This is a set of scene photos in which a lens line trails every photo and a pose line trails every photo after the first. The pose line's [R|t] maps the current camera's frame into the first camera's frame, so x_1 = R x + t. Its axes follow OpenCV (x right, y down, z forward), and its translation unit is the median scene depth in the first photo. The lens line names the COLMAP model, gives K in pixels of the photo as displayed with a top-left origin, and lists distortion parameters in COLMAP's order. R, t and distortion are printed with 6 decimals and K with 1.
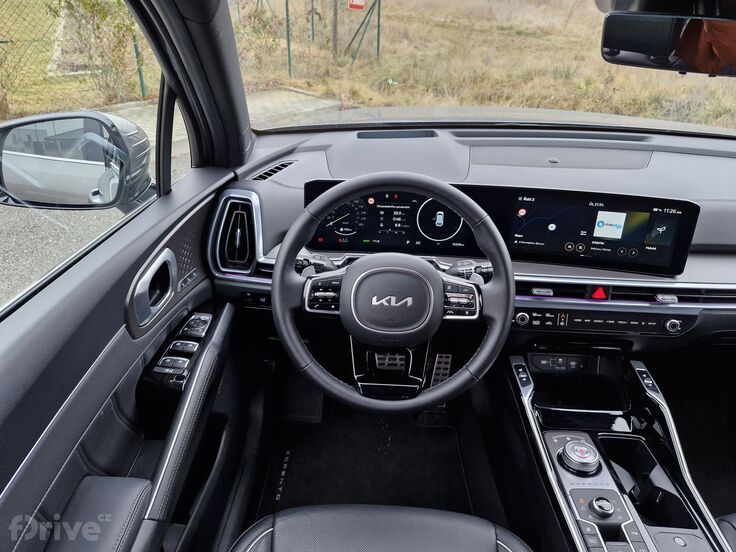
lens RADIAL K [[508.7, 0, 362.9], [0, 508.7, 288.6], [0, 0, 1]] dist [0.009225, -0.009120]
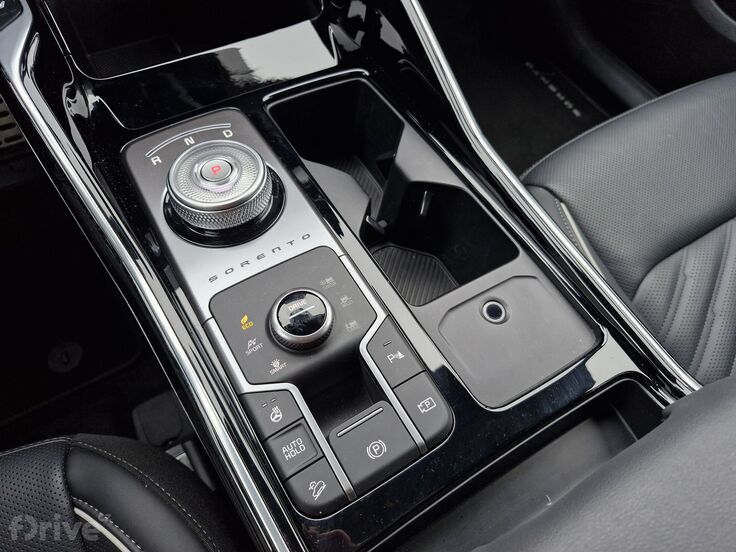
lens RADIAL K [[508.7, 0, 369.3], [0, 508.7, 271.9], [0, 0, 1]] dist [0.009225, -0.009120]
pose [[0.834049, -0.454606, 0.312564, 0.379626], [0.208836, 0.784557, 0.583831, 0.196148], [-0.510637, -0.421668, 0.749297, 0.671973]]
